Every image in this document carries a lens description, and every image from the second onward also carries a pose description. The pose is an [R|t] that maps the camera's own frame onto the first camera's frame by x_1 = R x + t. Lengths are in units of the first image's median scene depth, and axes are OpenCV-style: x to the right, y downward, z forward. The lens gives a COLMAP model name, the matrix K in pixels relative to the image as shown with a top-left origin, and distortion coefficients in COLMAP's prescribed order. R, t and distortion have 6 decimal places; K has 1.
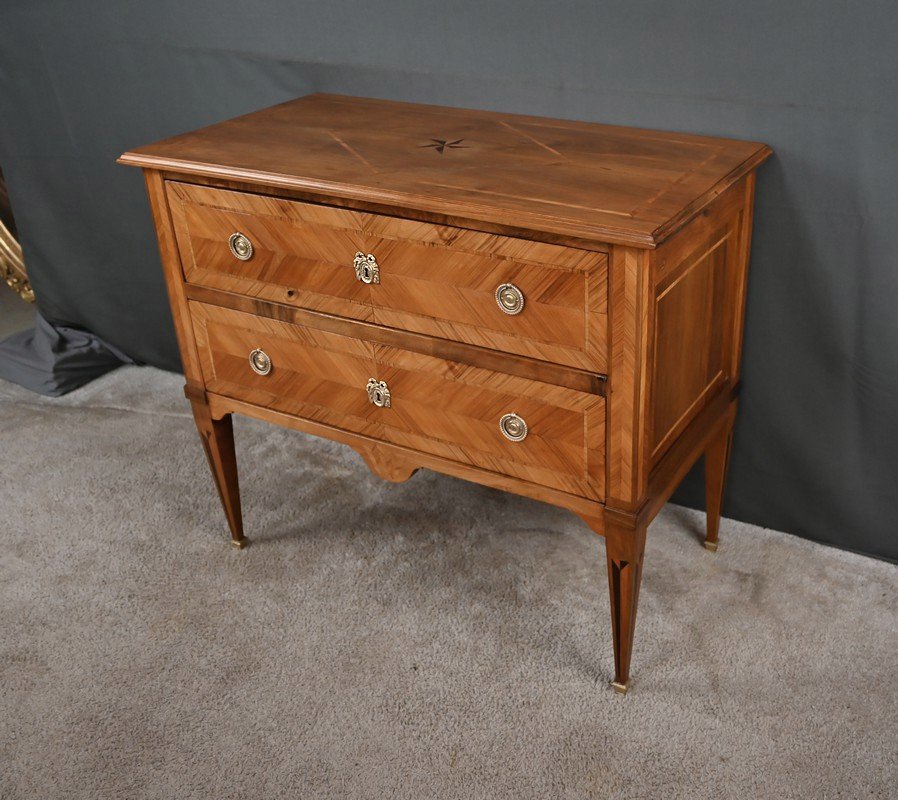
lens RADIAL K [[996.2, 0, 558.1], [0, 996.2, 398.0], [0, 0, 1]] dist [0.017734, 0.000193]
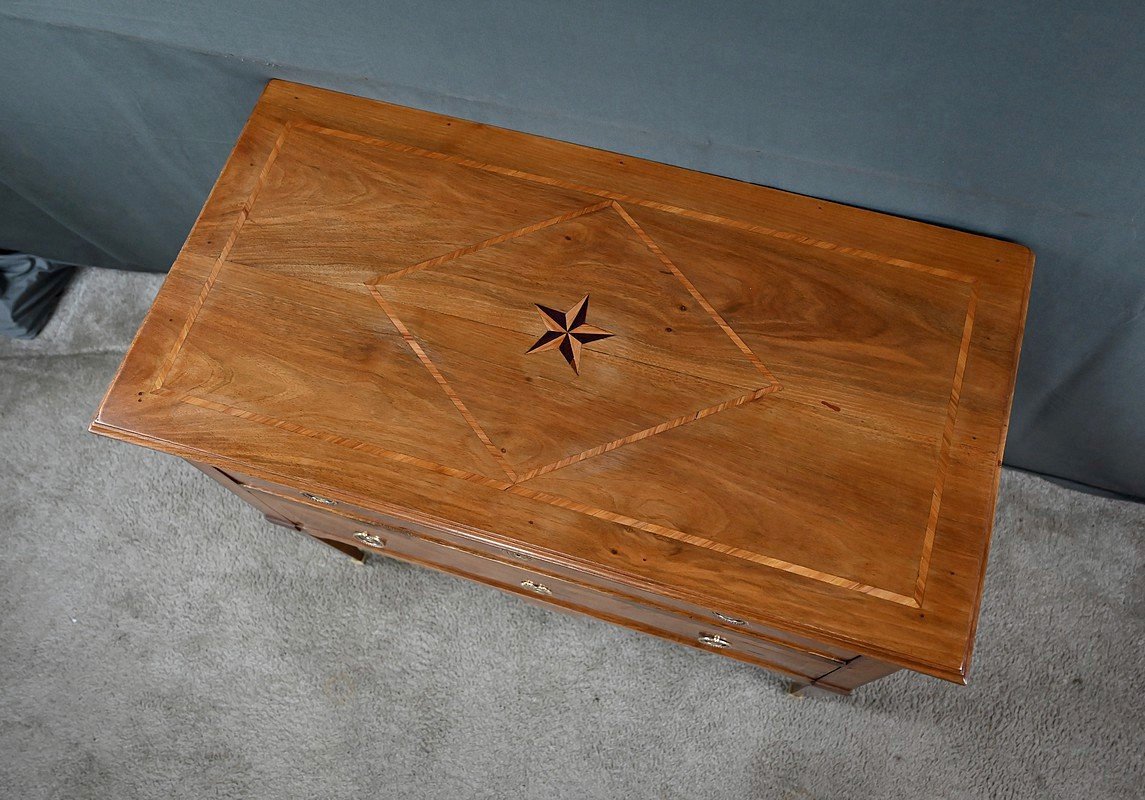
lens RADIAL K [[899.9, 0, 615.5], [0, 899.9, 442.4], [0, 0, 1]] dist [0.004318, 0.000839]
pose [[0.980677, -0.190117, 0.046125, -0.124492], [0.113315, 0.744213, 0.658261, -0.594038], [-0.159473, -0.640315, 0.751376, 0.487916]]
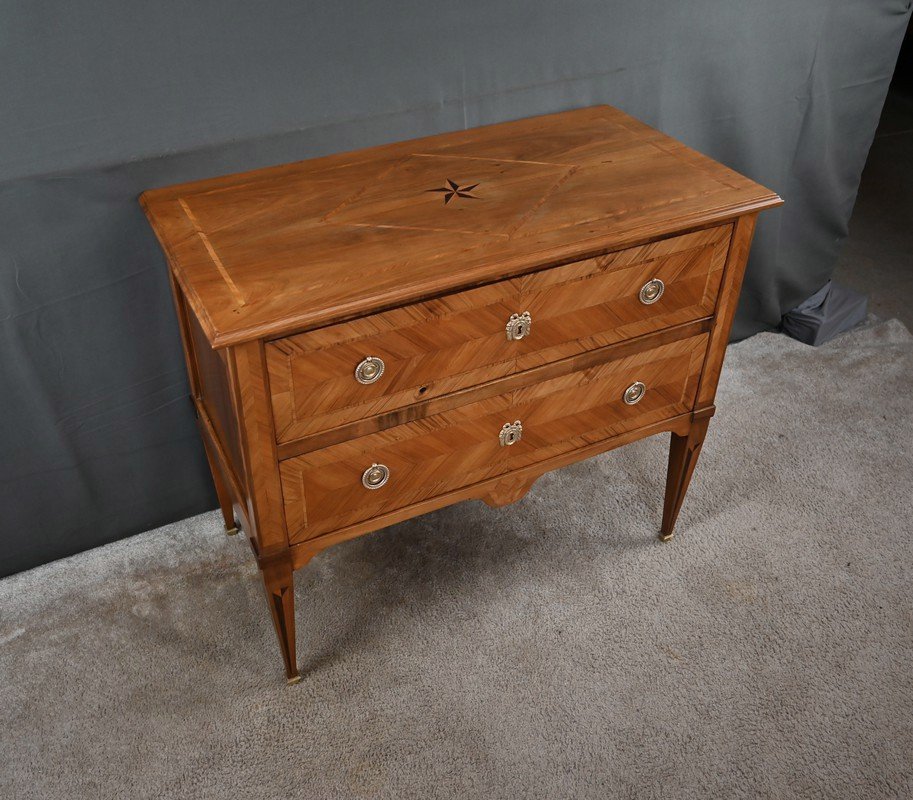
lens RADIAL K [[890.3, 0, 422.2], [0, 890.3, 400.2], [0, 0, 1]] dist [-0.001923, -0.007316]
pose [[0.601393, -0.480658, 0.638196, -0.815053], [0.386384, 0.874140, 0.294258, -0.346717], [-0.699310, 0.069624, 0.711420, 0.391197]]
